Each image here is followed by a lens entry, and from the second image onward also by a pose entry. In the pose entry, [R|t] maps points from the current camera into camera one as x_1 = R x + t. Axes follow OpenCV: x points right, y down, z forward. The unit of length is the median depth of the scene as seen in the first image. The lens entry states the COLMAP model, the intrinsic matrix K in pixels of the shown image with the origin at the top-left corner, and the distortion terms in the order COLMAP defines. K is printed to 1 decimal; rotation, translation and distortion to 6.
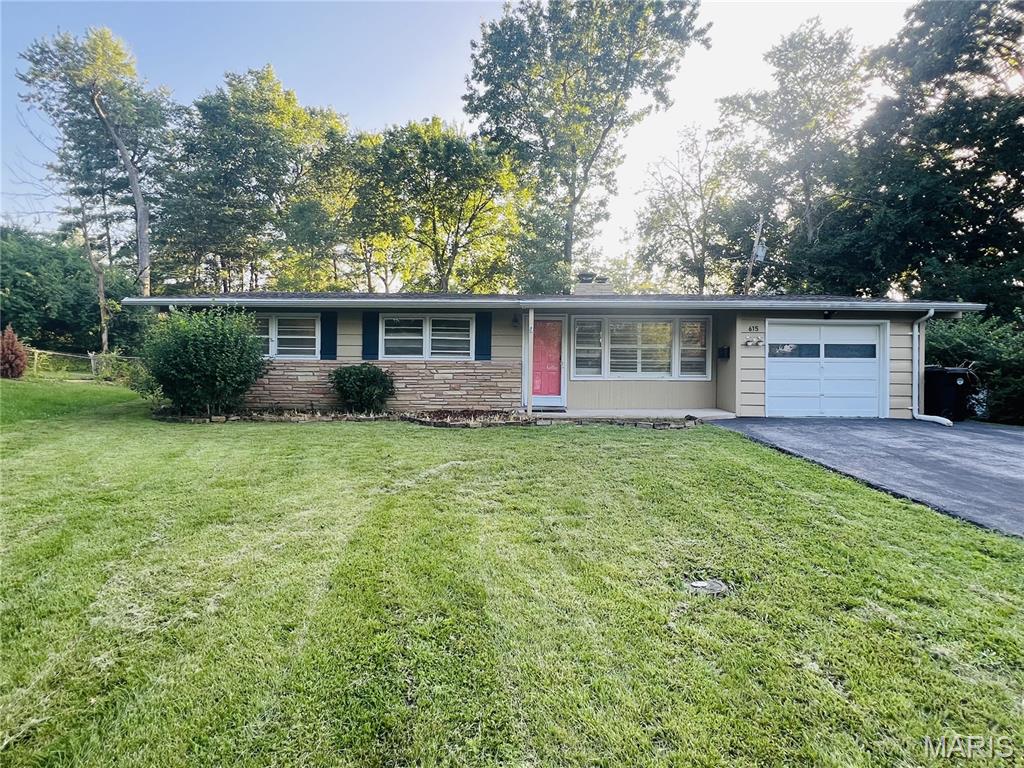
lens RADIAL K [[541.8, 0, 511.6], [0, 541.8, 381.5], [0, 0, 1]] dist [0.001225, 0.000239]
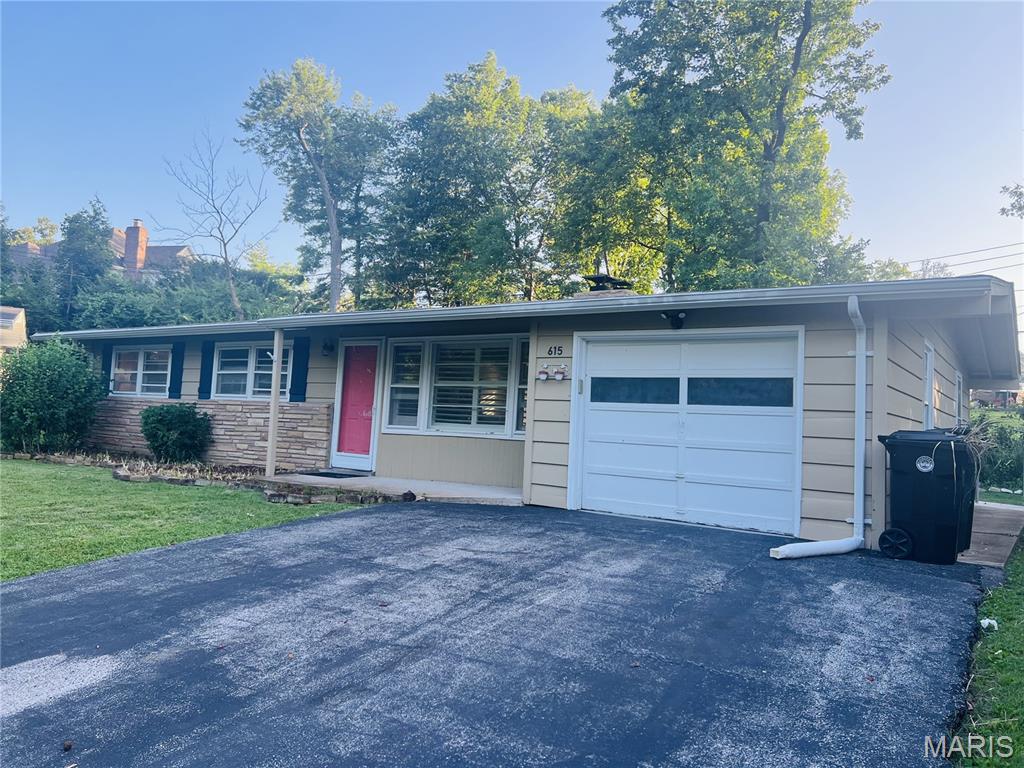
lens RADIAL K [[775.9, 0, 516.9], [0, 775.9, 377.9], [0, 0, 1]] dist [0.057950, -0.027944]
pose [[0.837486, -0.001355, -0.546458, 0.577944], [-0.052023, 0.995257, -0.082197, 0.000060], [0.543977, 0.097267, 0.833443, 0.203395]]
